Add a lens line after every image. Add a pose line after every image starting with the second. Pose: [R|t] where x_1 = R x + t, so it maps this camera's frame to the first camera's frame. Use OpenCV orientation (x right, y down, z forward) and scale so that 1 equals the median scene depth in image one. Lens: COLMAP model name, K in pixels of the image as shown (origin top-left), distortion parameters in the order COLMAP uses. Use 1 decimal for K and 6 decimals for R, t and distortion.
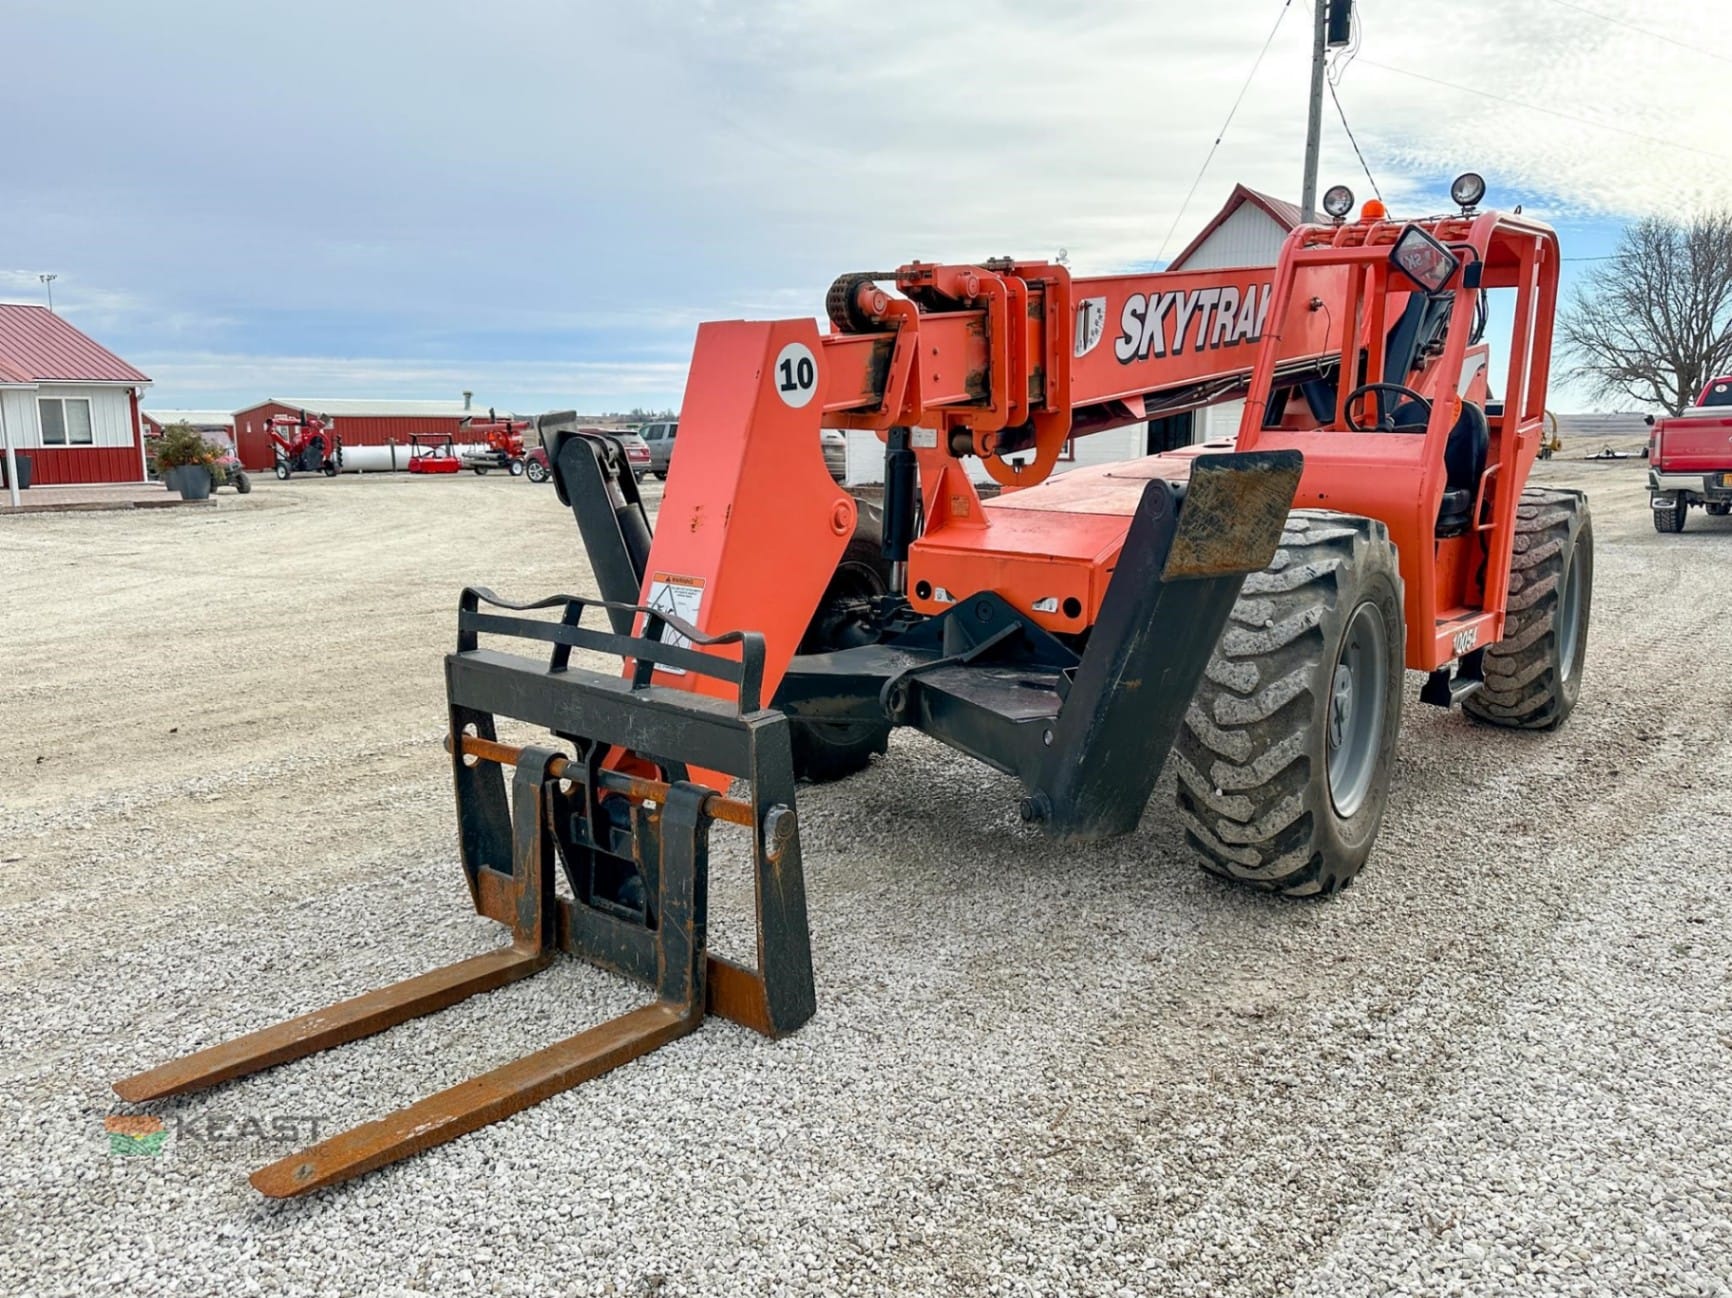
lens RADIAL K [[1292.2, 0, 865.8], [0, 1292.2, 651.5], [0, 0, 1]] dist [0.108865, -0.172019]
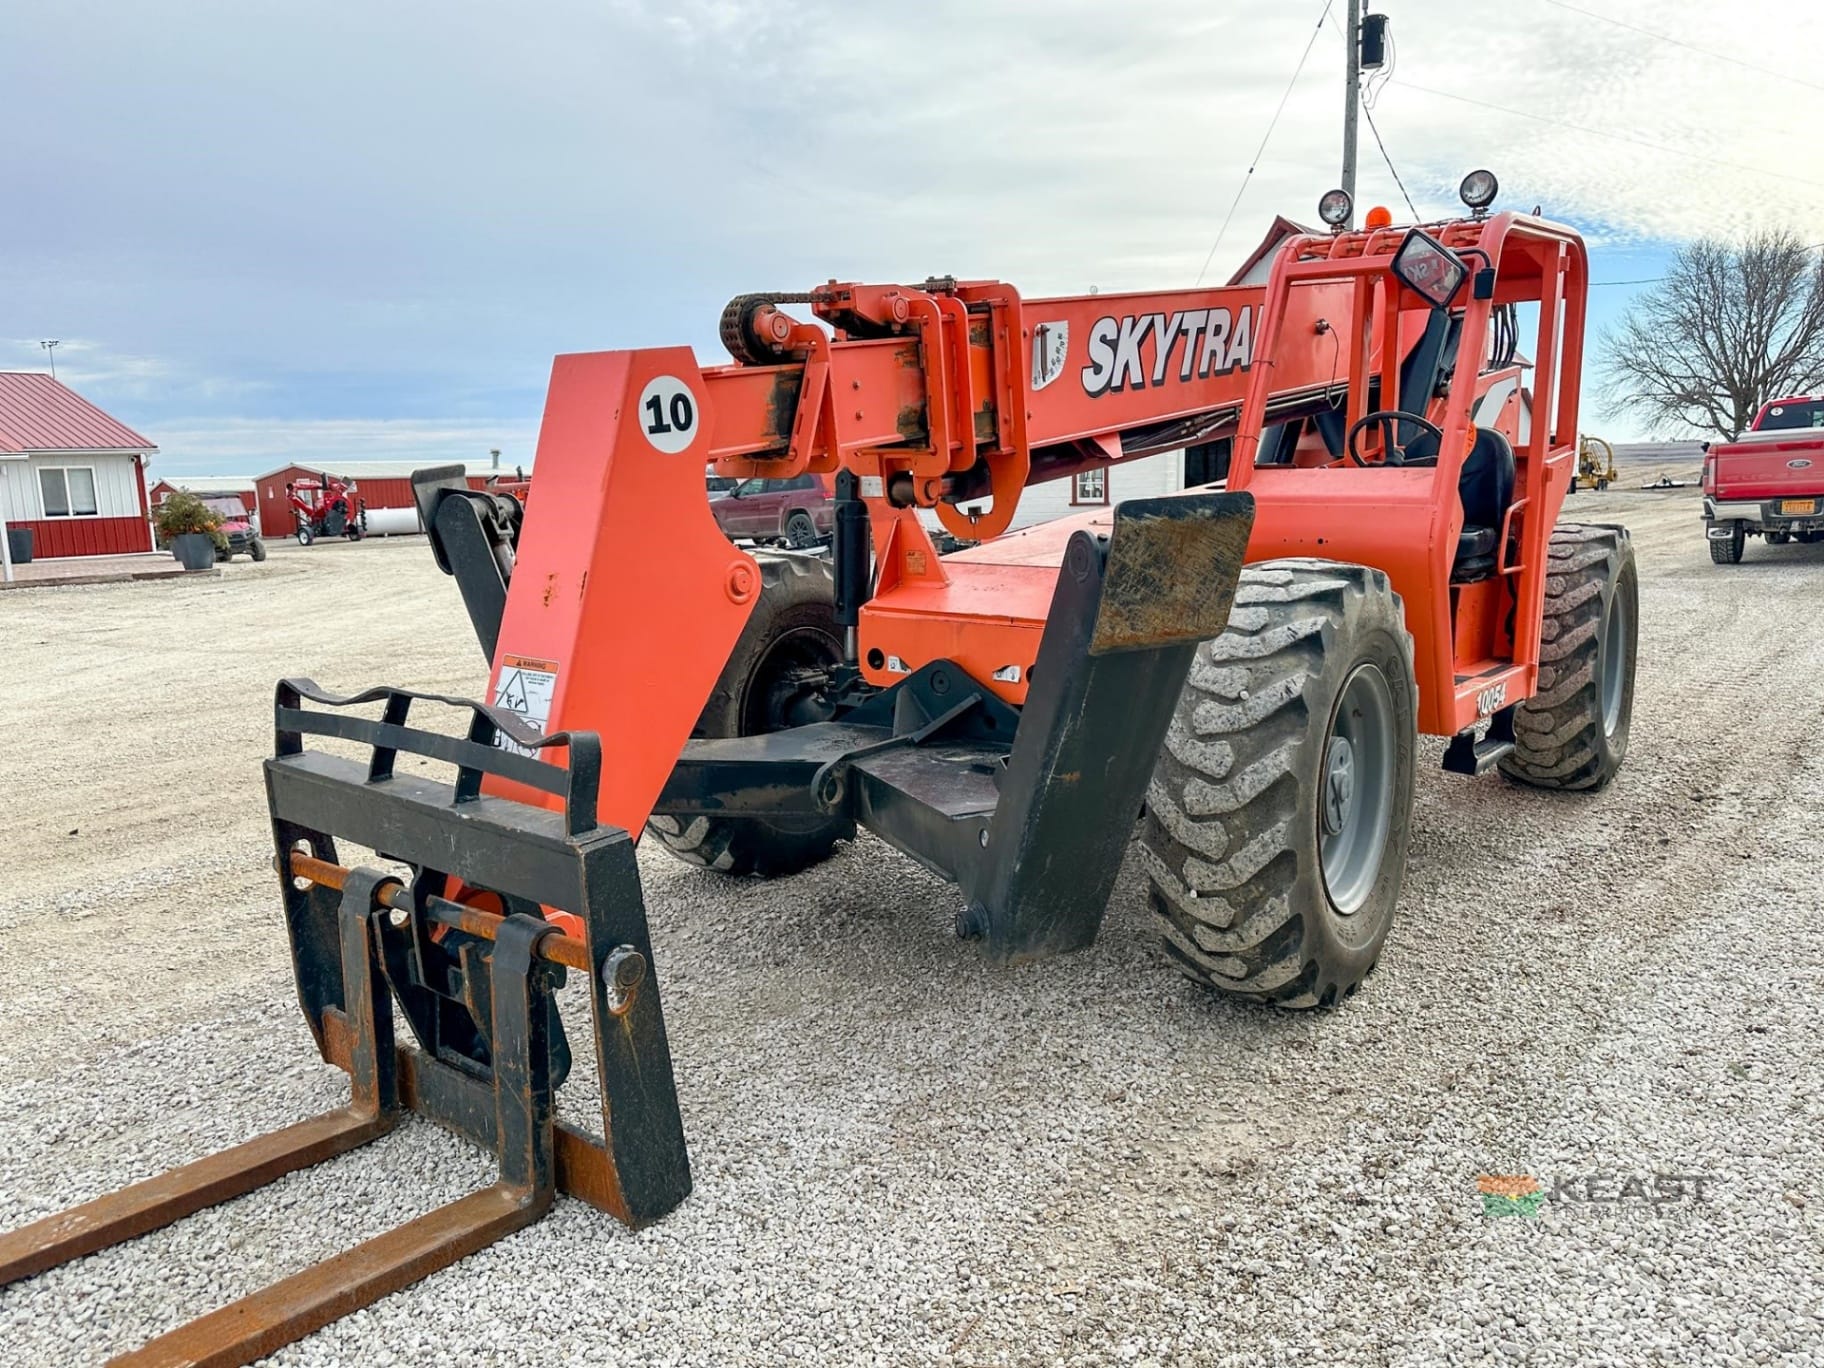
lens RADIAL K [[1314.1, 0, 923.0], [0, 1314.1, 702.4], [0, 0, 1]] dist [0.107025, -0.165427]
pose [[0.999632, -0.026942, 0.003285, 0.075484], [0.026946, 0.999636, -0.001037, -0.016622], [-0.003256, 0.001126, 0.999994, 0.108264]]
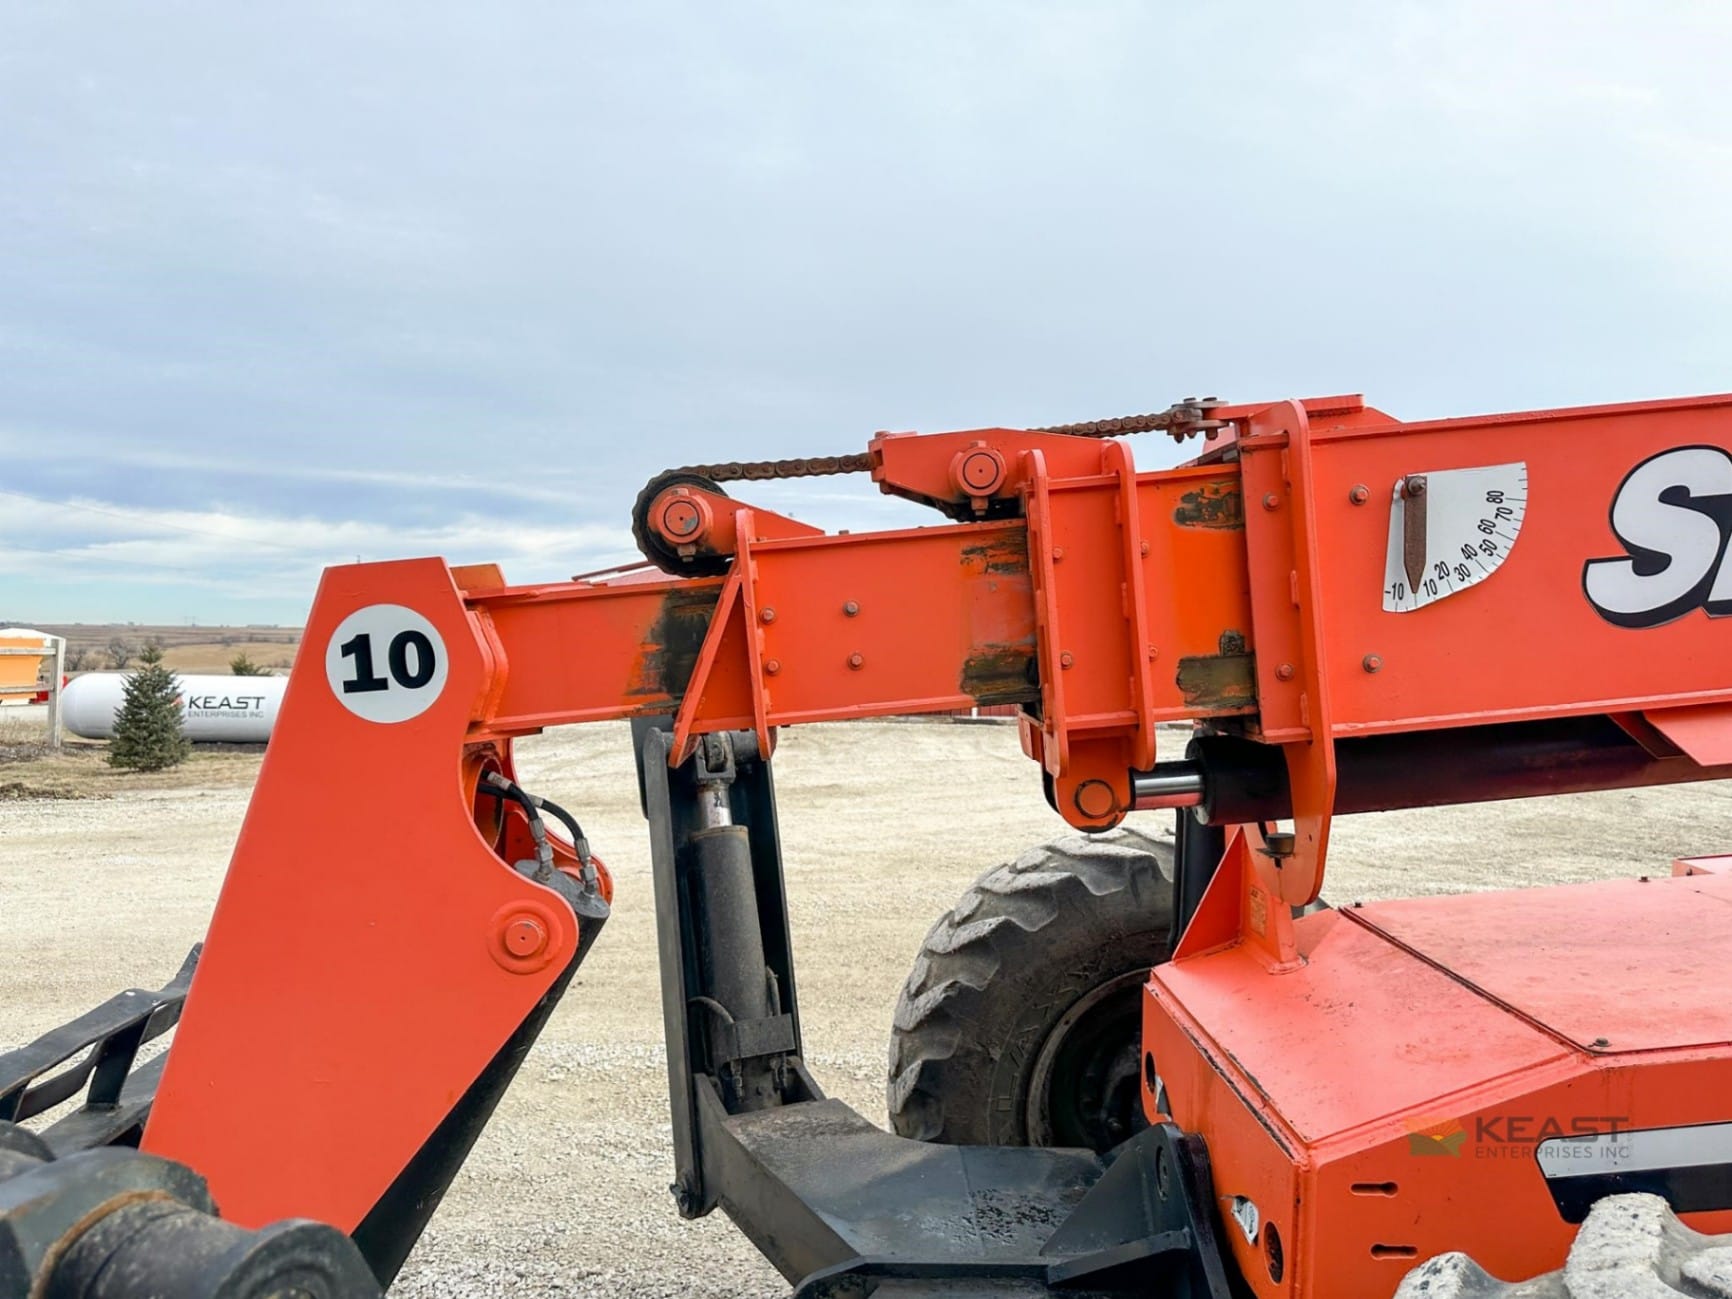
lens RADIAL K [[1216.9, 0, 879.3], [0, 1216.9, 643.9], [0, 0, 1]] dist [0.062850, -0.086206]
pose [[0.650059, 0.014335, -0.759748, 0.336194], [-0.148897, 0.982843, -0.108856, -0.144789], [0.745153, 0.183887, 0.641040, 0.610935]]
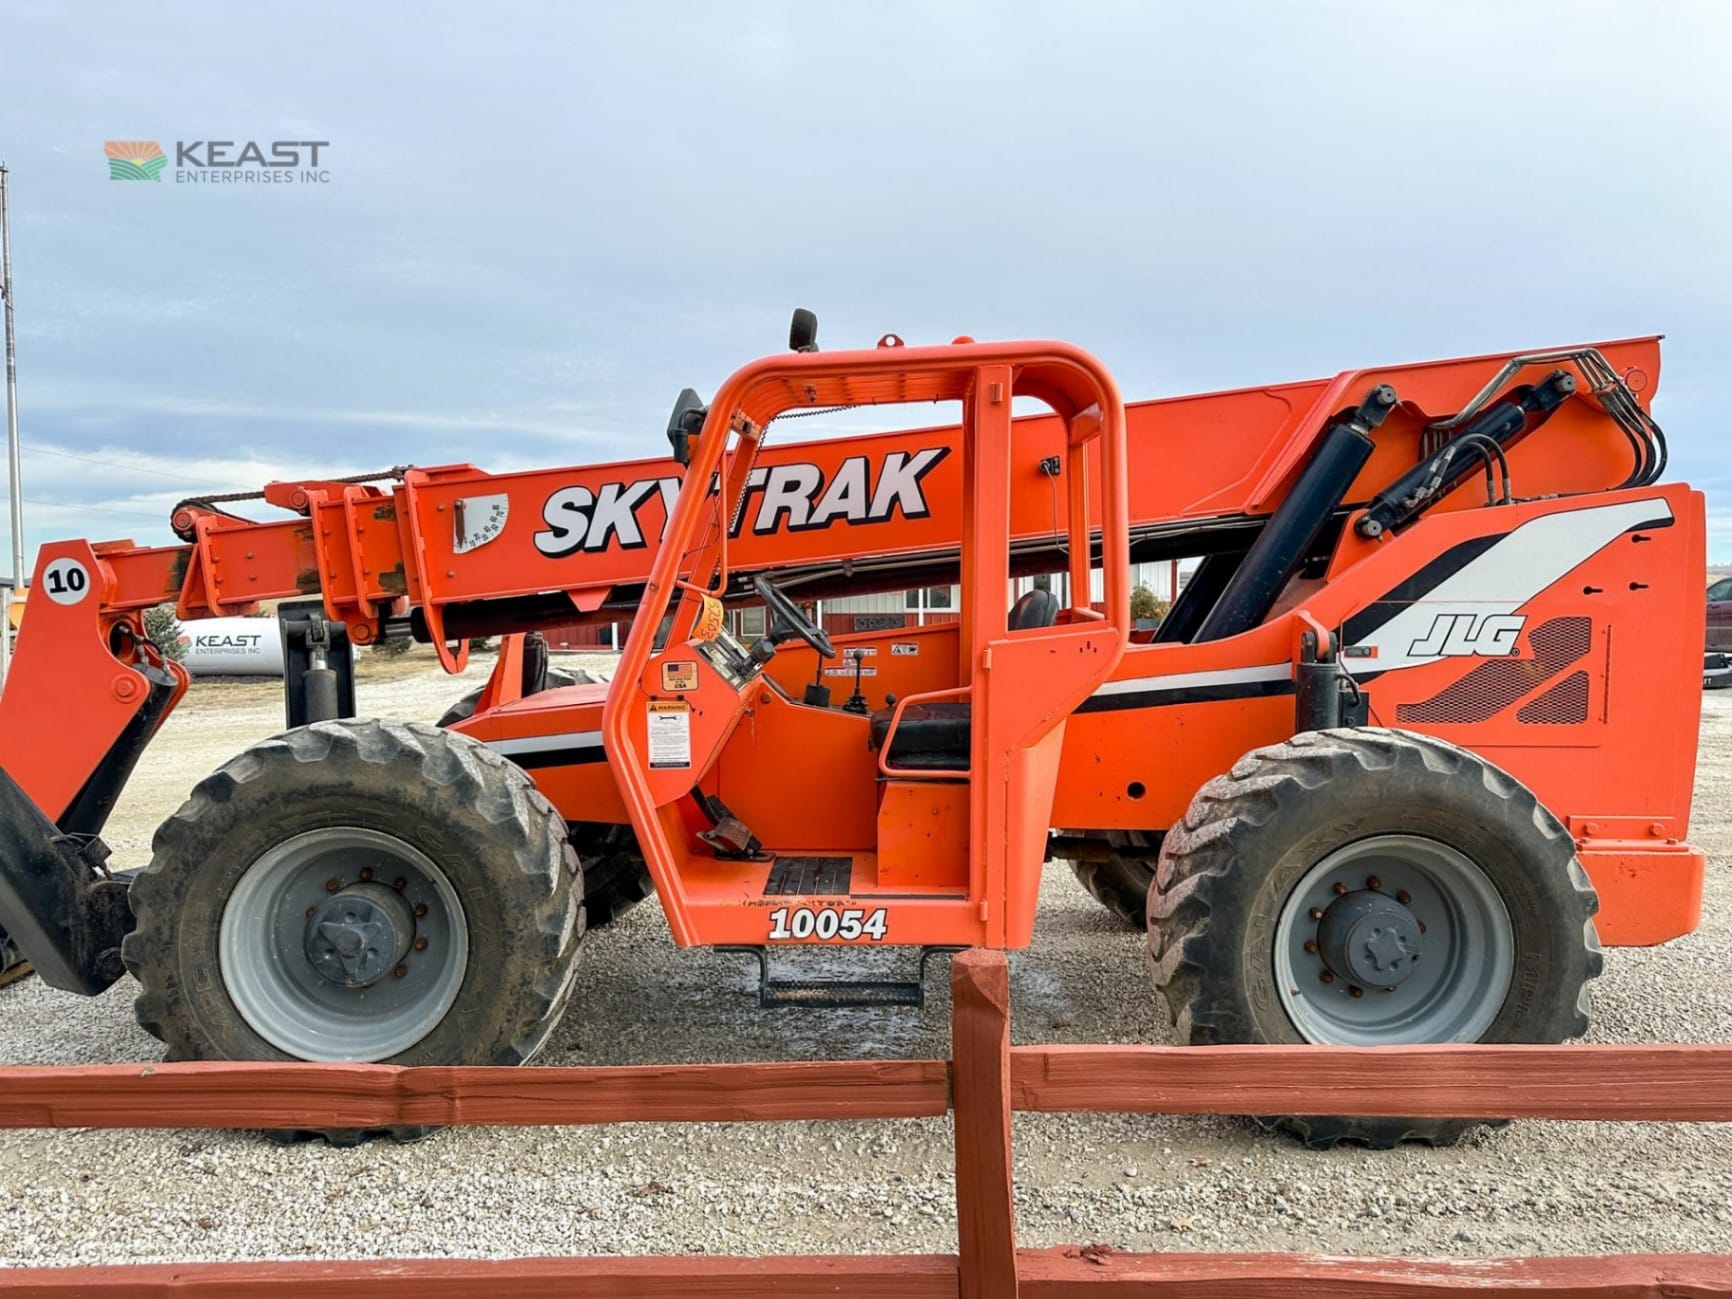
lens RADIAL K [[1213.5, 0, 880.1], [0, 1213.5, 647.7], [0, 0, 1]] dist [0.151811, -0.231175]
pose [[0.622964, 0.043915, -0.781017, 1.091784], [-0.132983, 0.989835, -0.050415, -0.141857], [0.770864, 0.135268, 0.622471, 0.634167]]
